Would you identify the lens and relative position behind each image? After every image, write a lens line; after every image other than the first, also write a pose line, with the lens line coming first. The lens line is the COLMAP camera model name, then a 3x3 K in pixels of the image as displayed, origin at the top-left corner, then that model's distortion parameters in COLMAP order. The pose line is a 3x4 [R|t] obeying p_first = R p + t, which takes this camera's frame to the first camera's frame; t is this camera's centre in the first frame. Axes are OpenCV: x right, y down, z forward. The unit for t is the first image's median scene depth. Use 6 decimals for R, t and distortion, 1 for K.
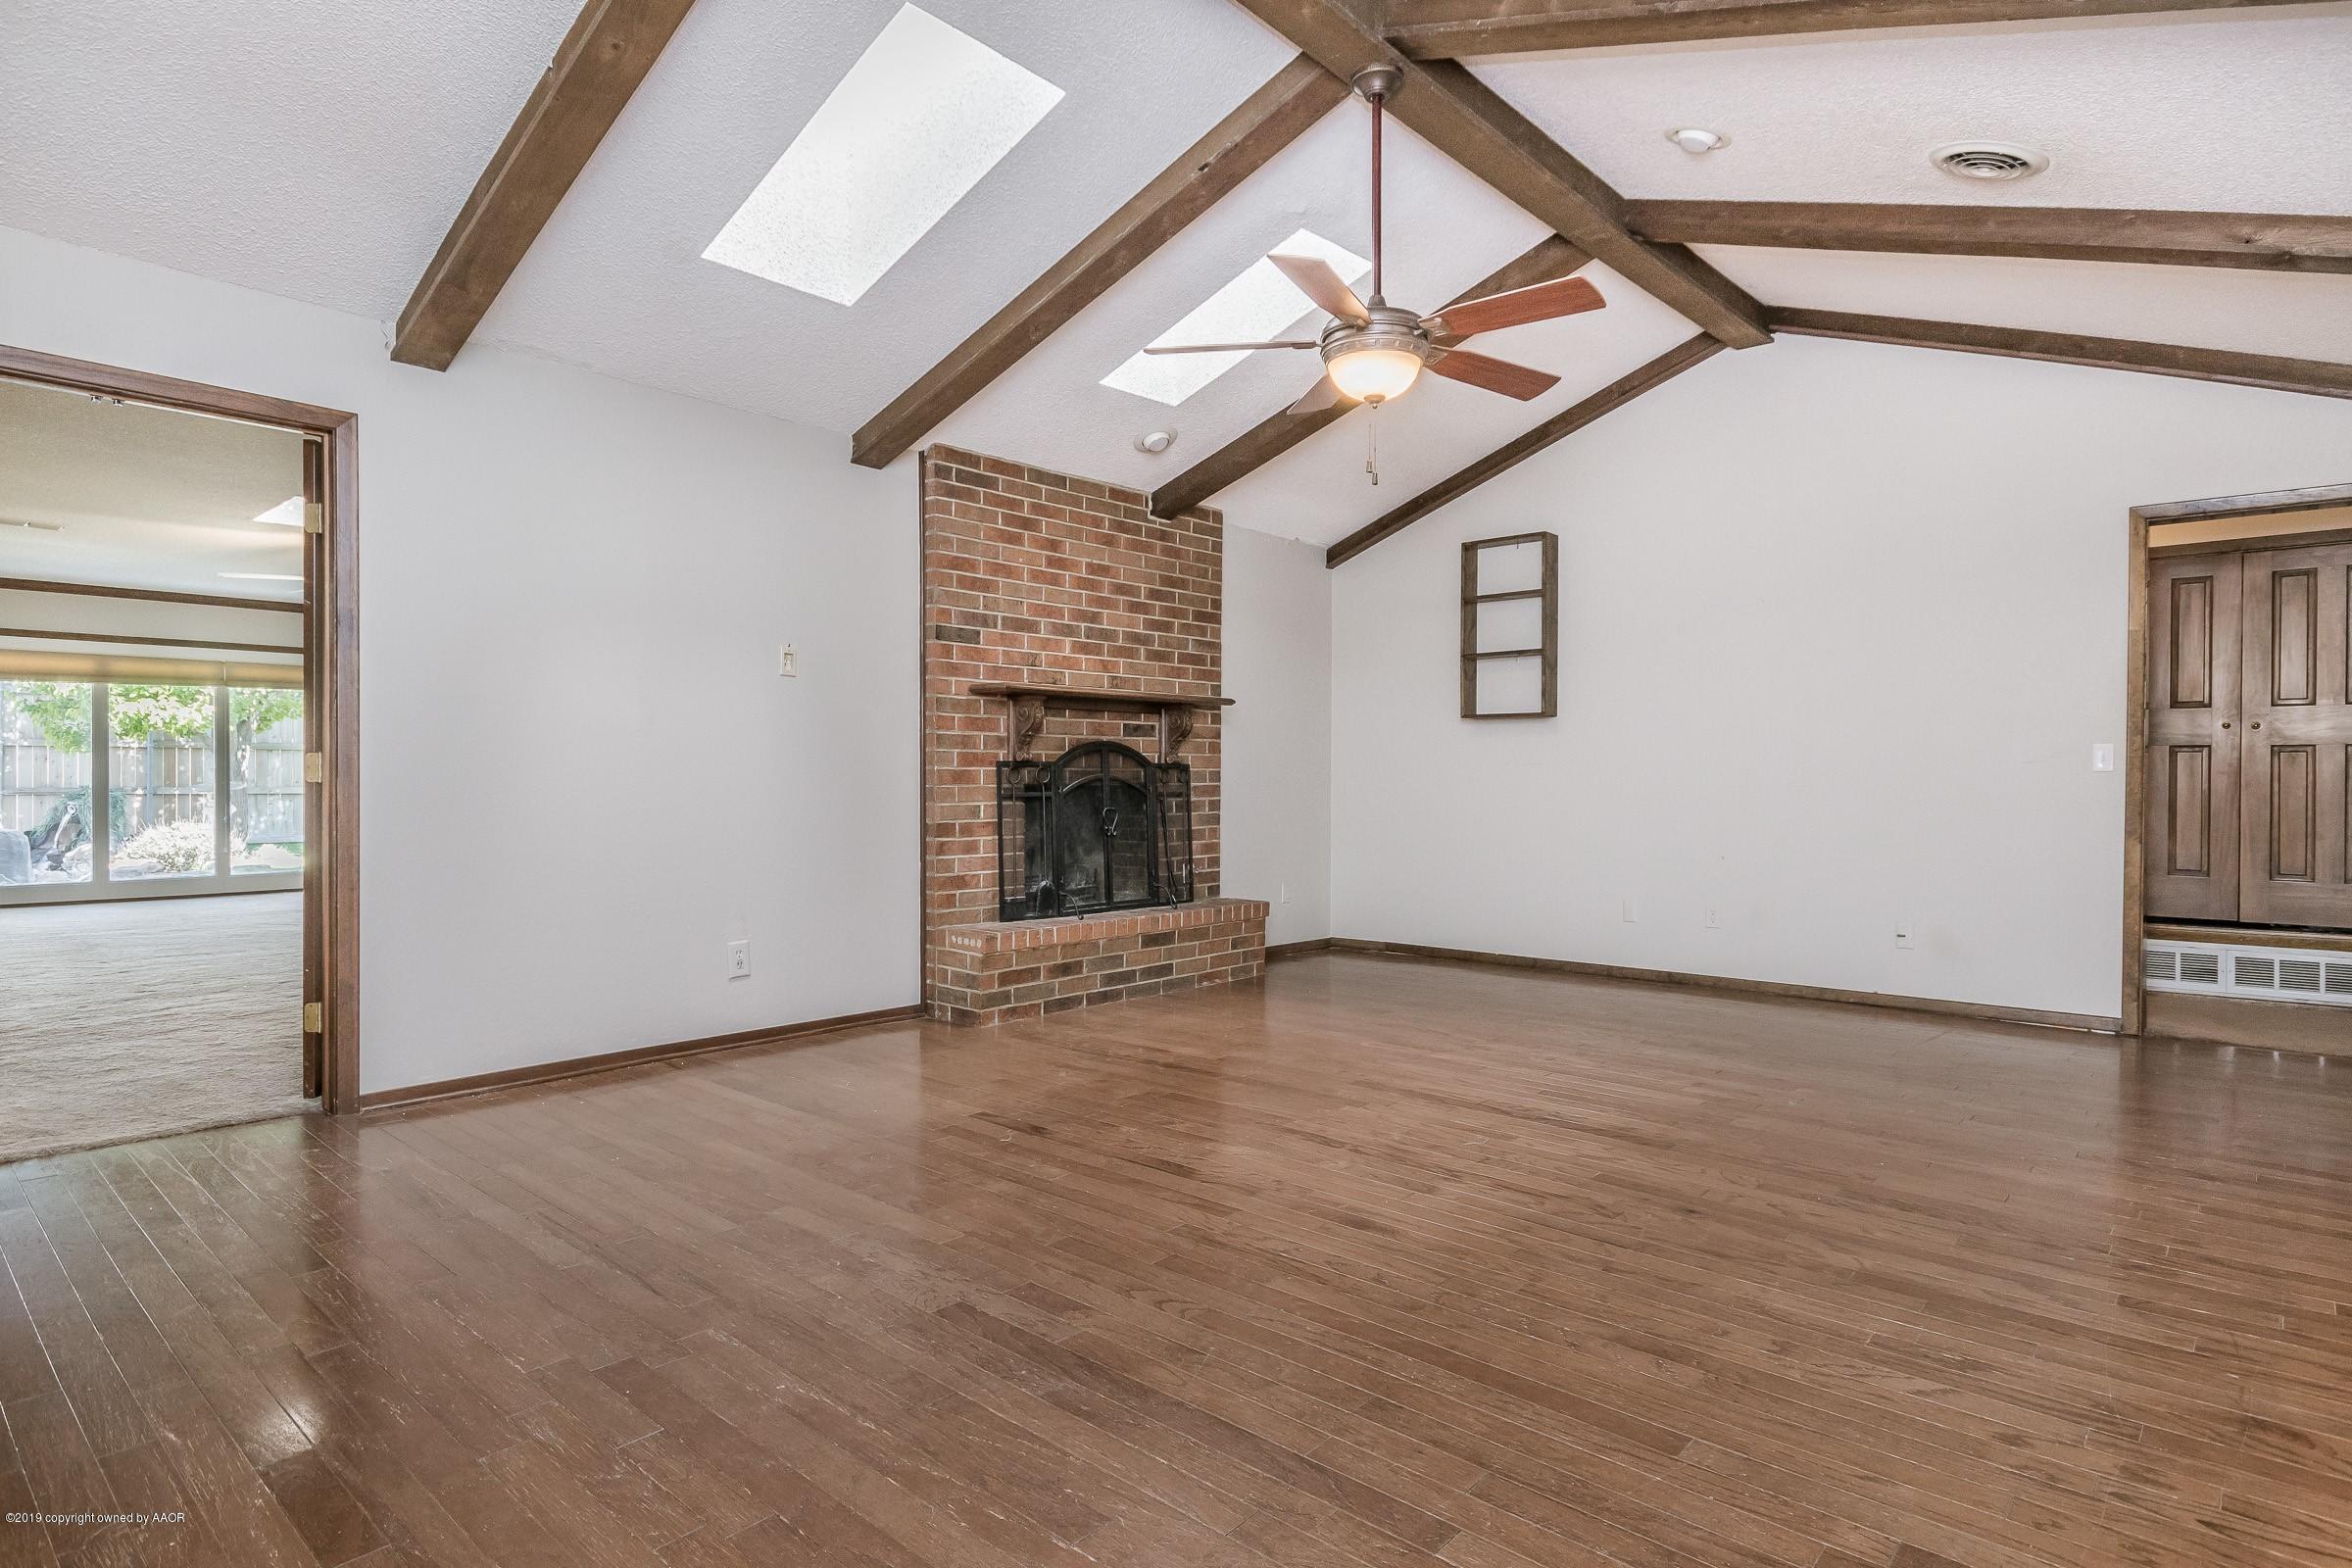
lens RADIAL K [[1263.4, 0, 1183.3], [0, 1263.4, 782.2], [0, 0, 1]] dist [0.009154, -0.006406]
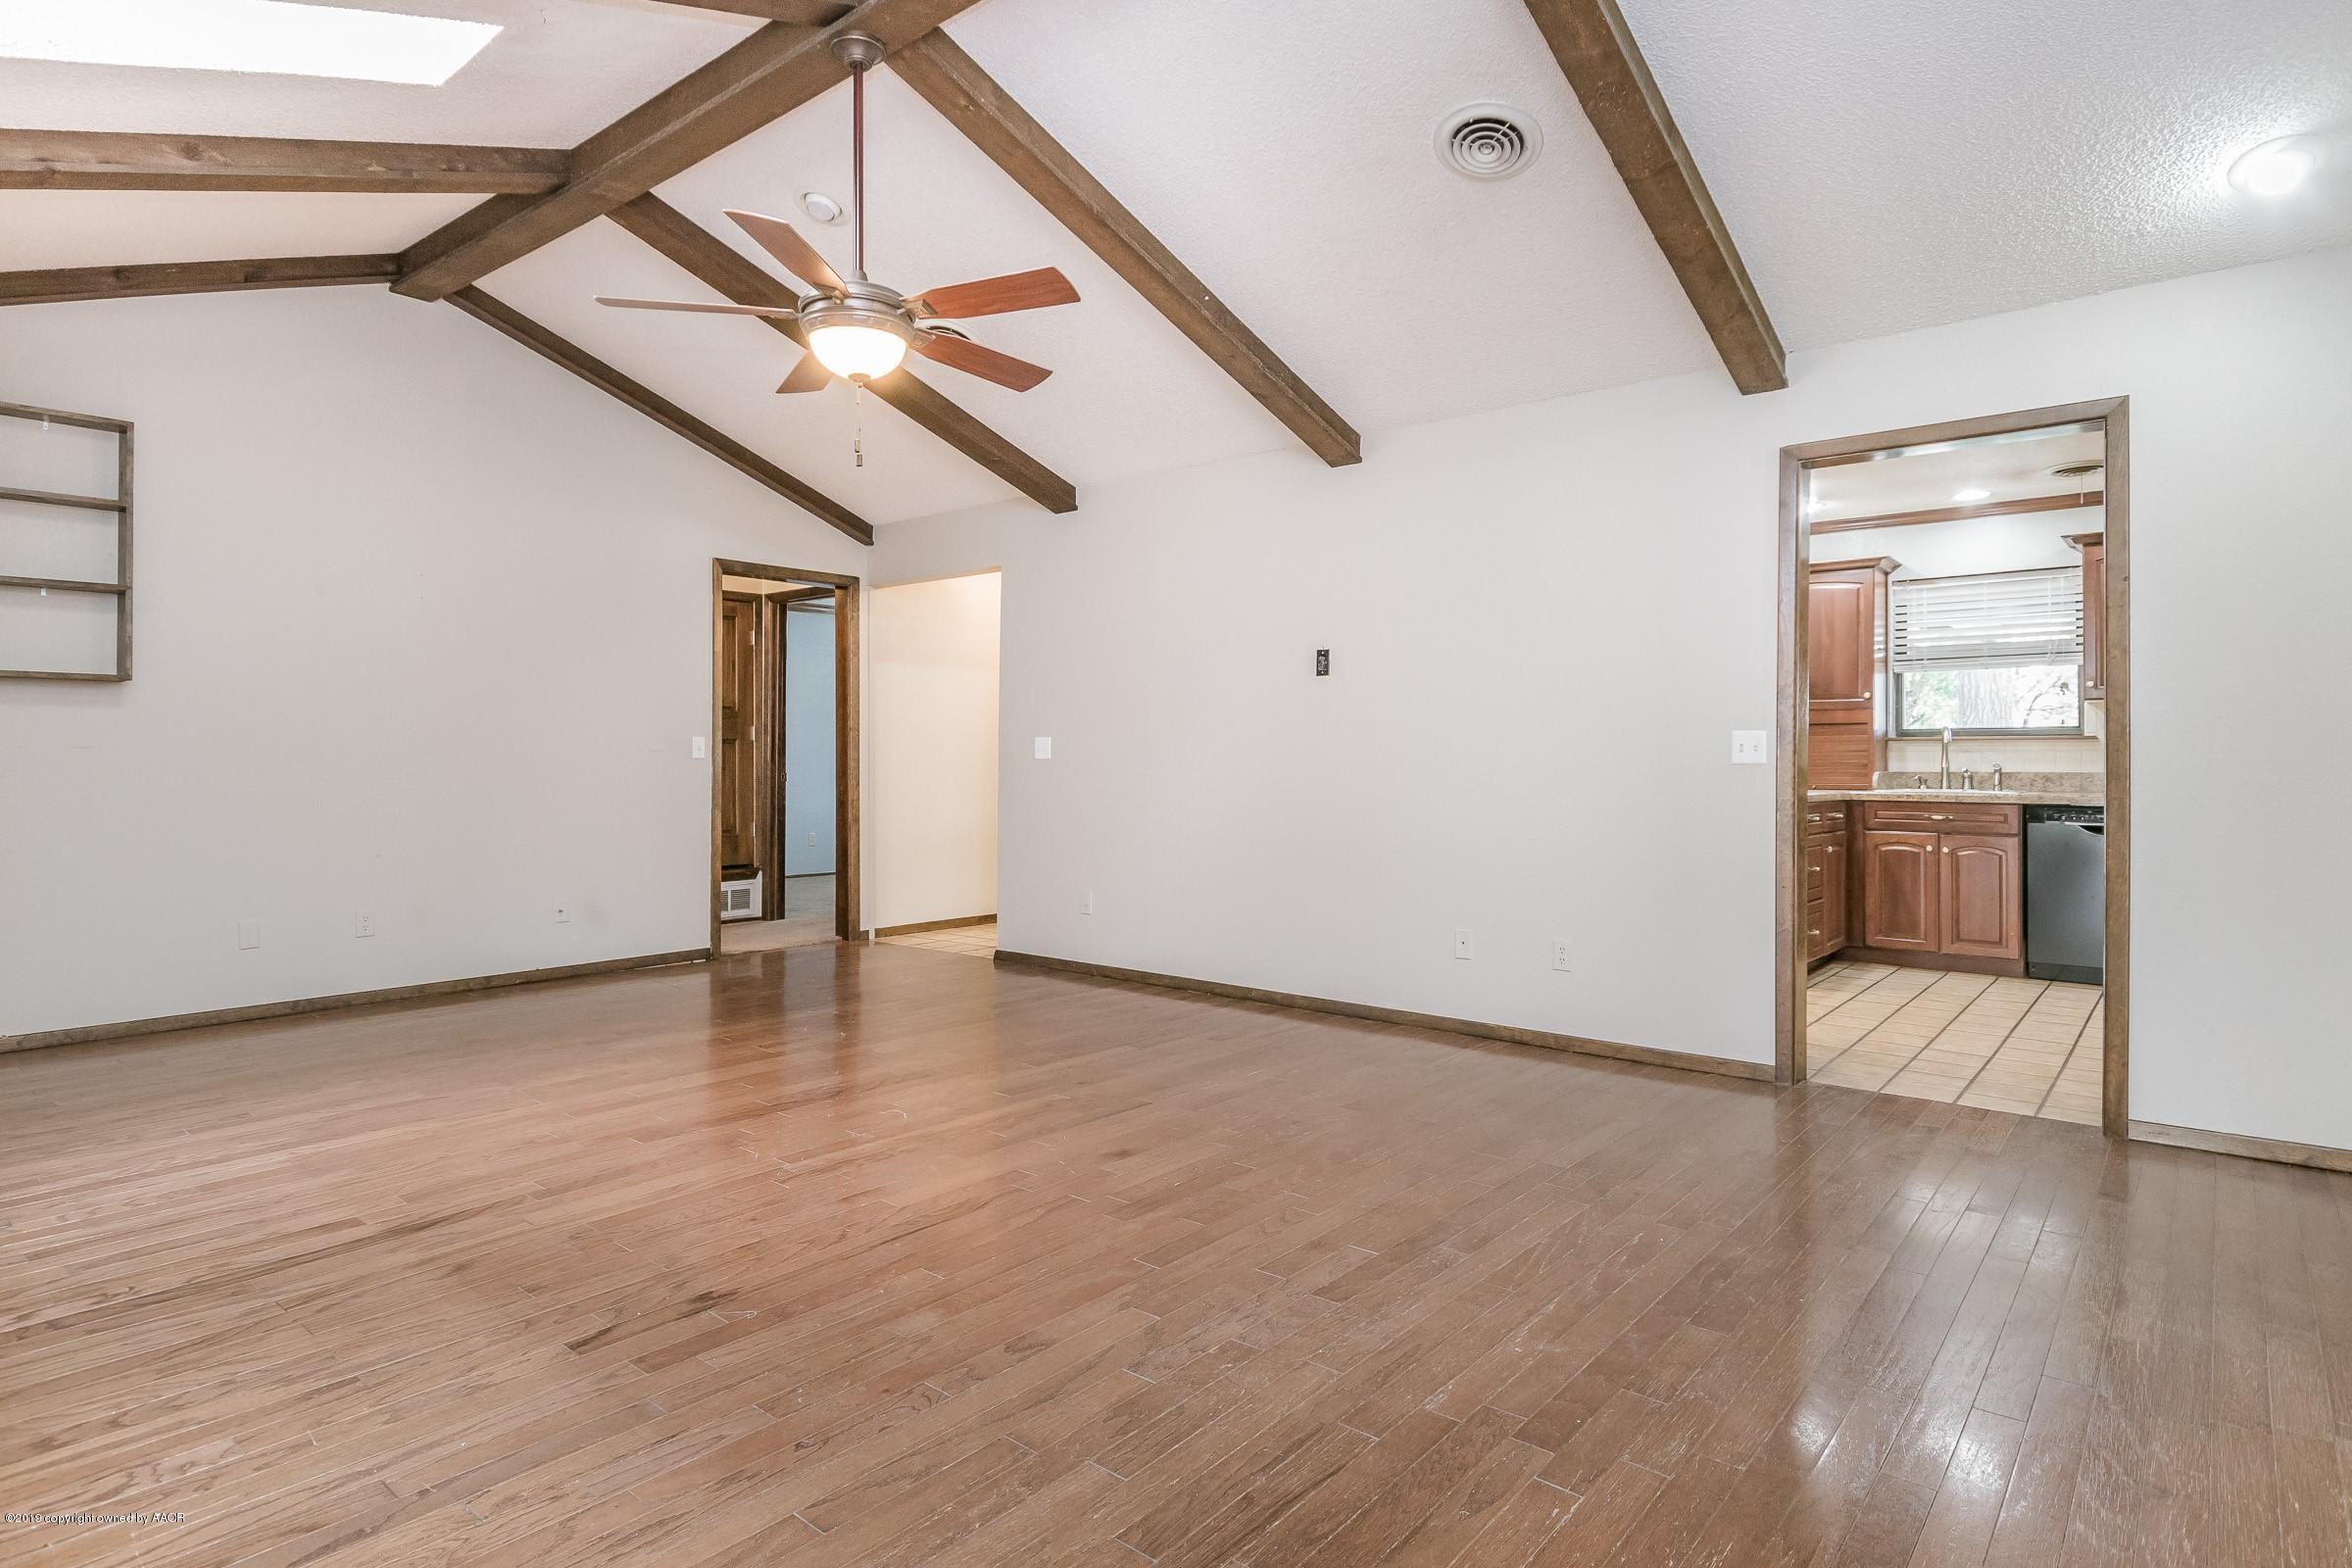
lens RADIAL K [[1263.4, 0, 1170.7], [0, 1263.4, 763.6], [0, 0, 1]] dist [0.009154, -0.006406]
pose [[-0.032788, -0.010465, 0.999408, -0.761207], [0.004605, 0.999933, 0.010621, -0.017864], [-0.999452, 0.004951, -0.032737, 0.734290]]
